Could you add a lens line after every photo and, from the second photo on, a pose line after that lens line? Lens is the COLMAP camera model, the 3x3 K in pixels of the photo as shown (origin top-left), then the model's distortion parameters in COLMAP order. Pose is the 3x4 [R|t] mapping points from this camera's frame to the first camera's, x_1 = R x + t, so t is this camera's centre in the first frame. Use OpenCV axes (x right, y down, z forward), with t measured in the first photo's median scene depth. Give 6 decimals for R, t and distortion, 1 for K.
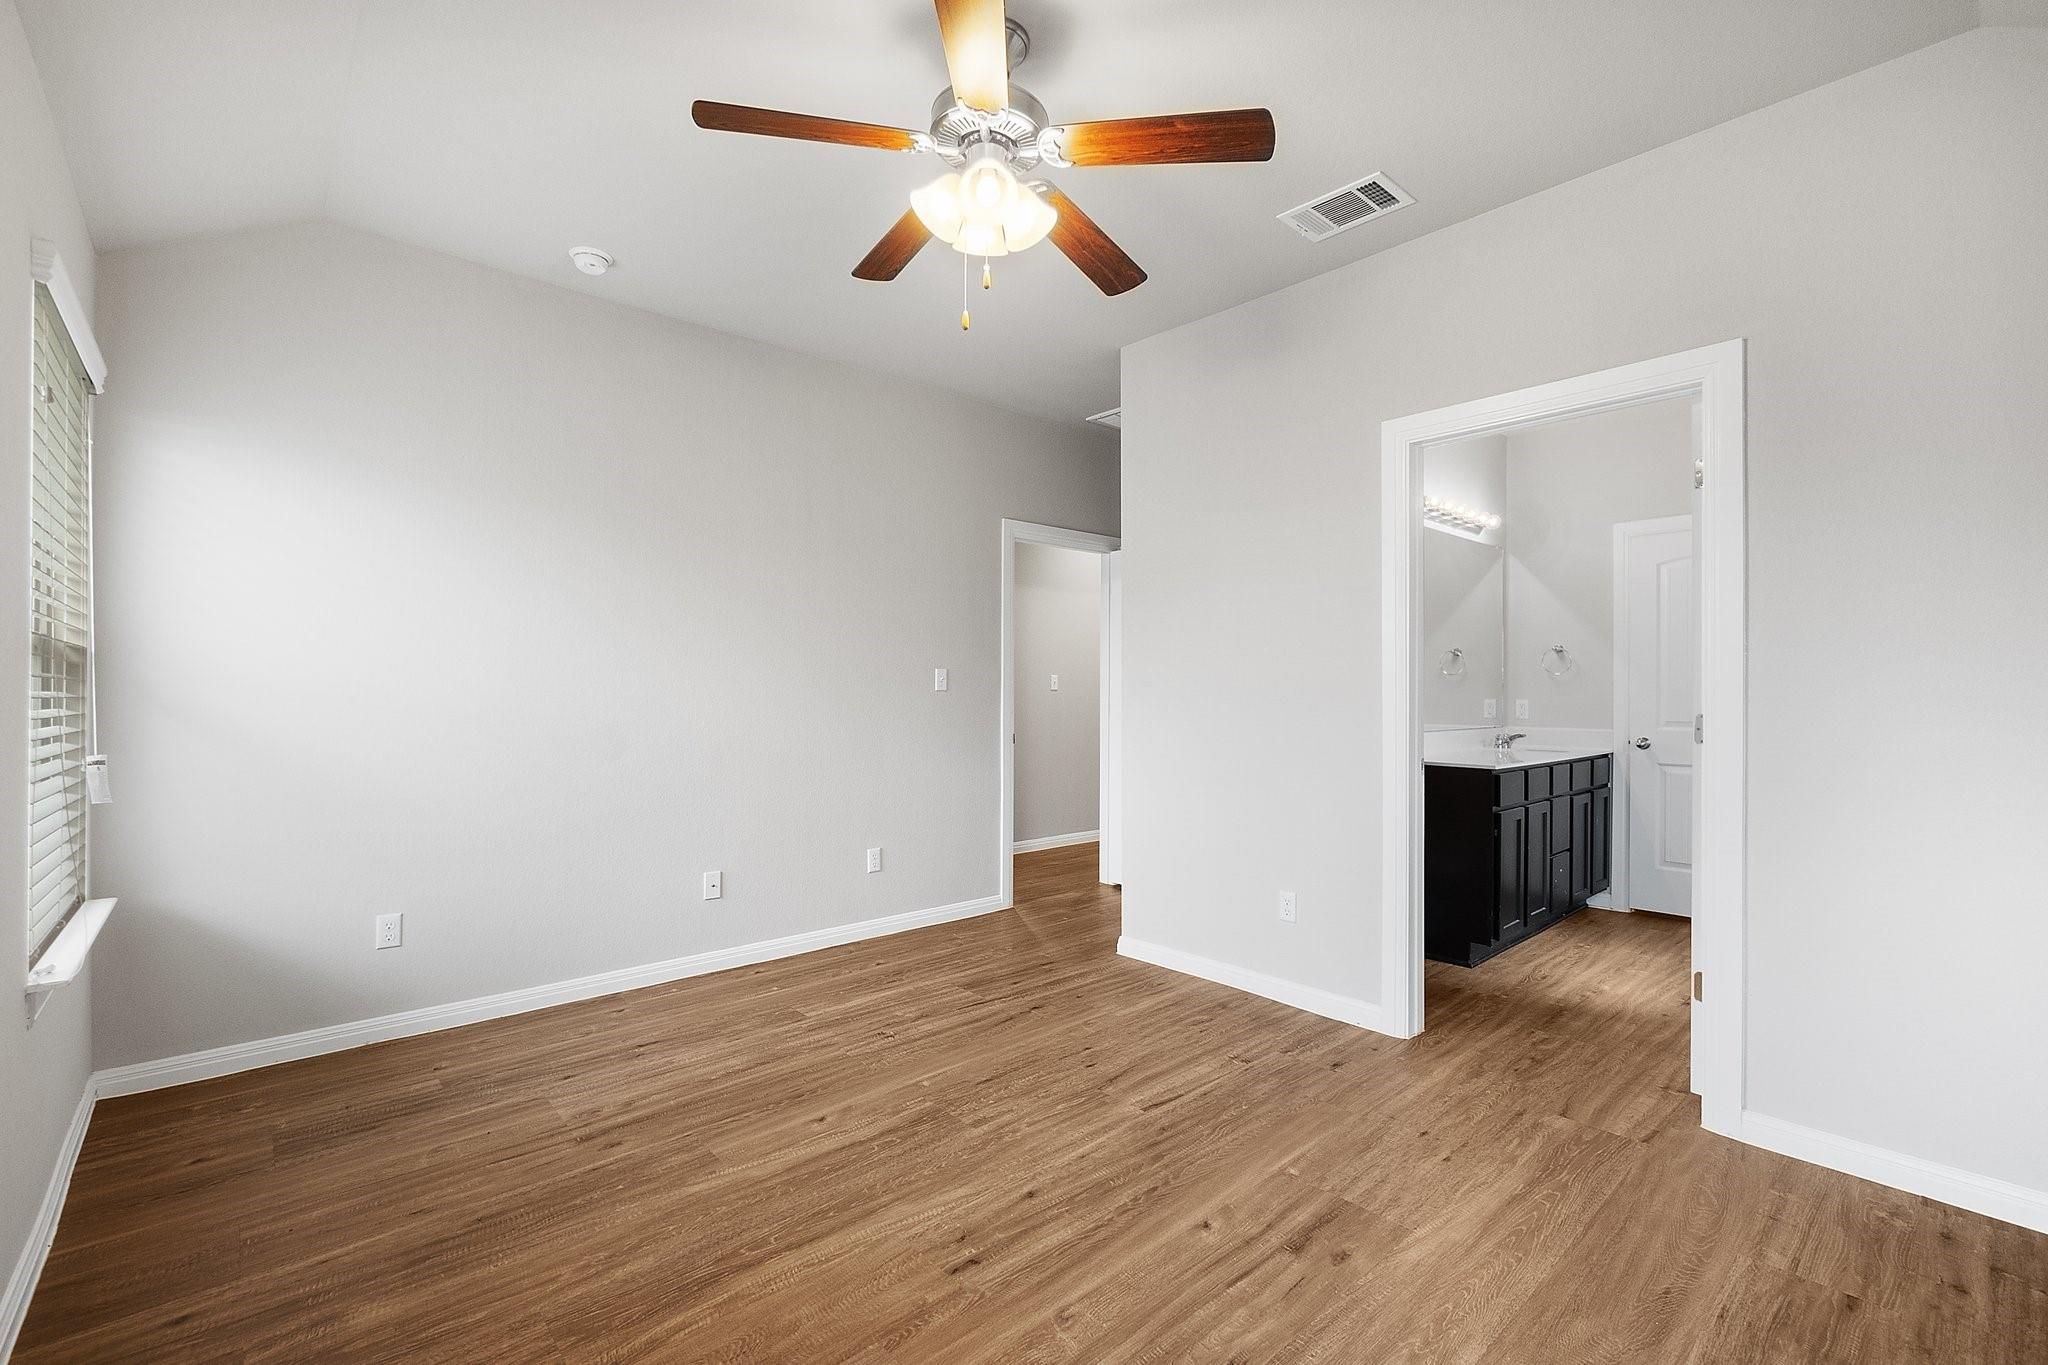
lens RADIAL K [[888.6, 0, 1018.9], [0, 888.6, 686.0], [0, 0, 1]] dist [-0.004382, 0.001406]
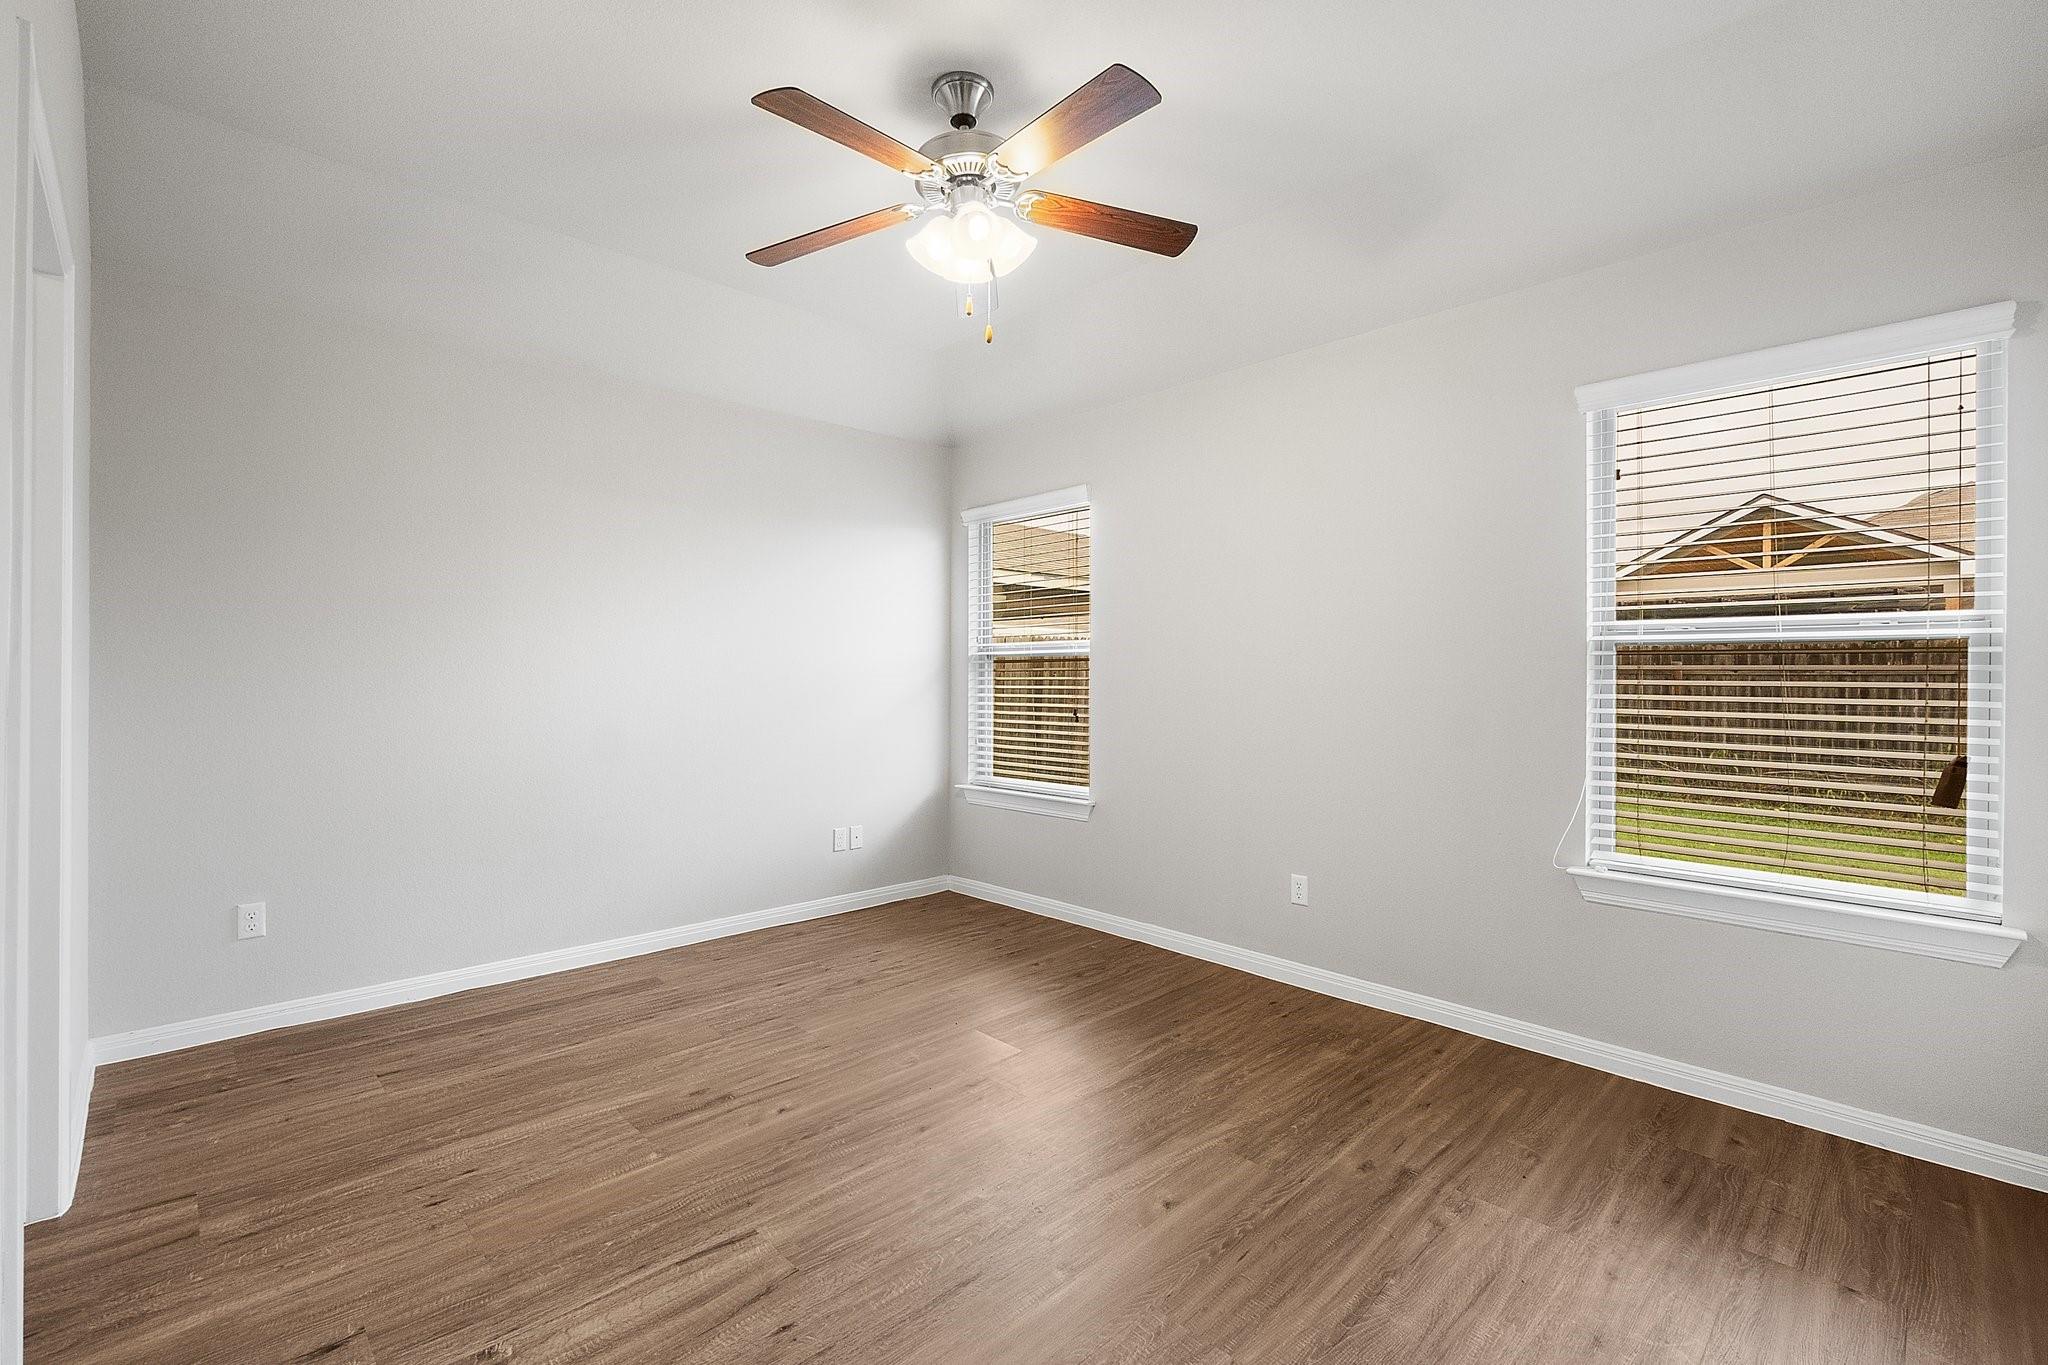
lens RADIAL K [[888.6, 0, 1023.6], [0, 888.6, 682.0], [0, 0, 1]] dist [-0.004382, 0.001406]
pose [[-0.998961, -0.010320, -0.044388, -0.057107], [-0.010337, 0.999947, 0.000159, 0.013202], [0.044384, 0.000617, -0.999014, 2.079767]]
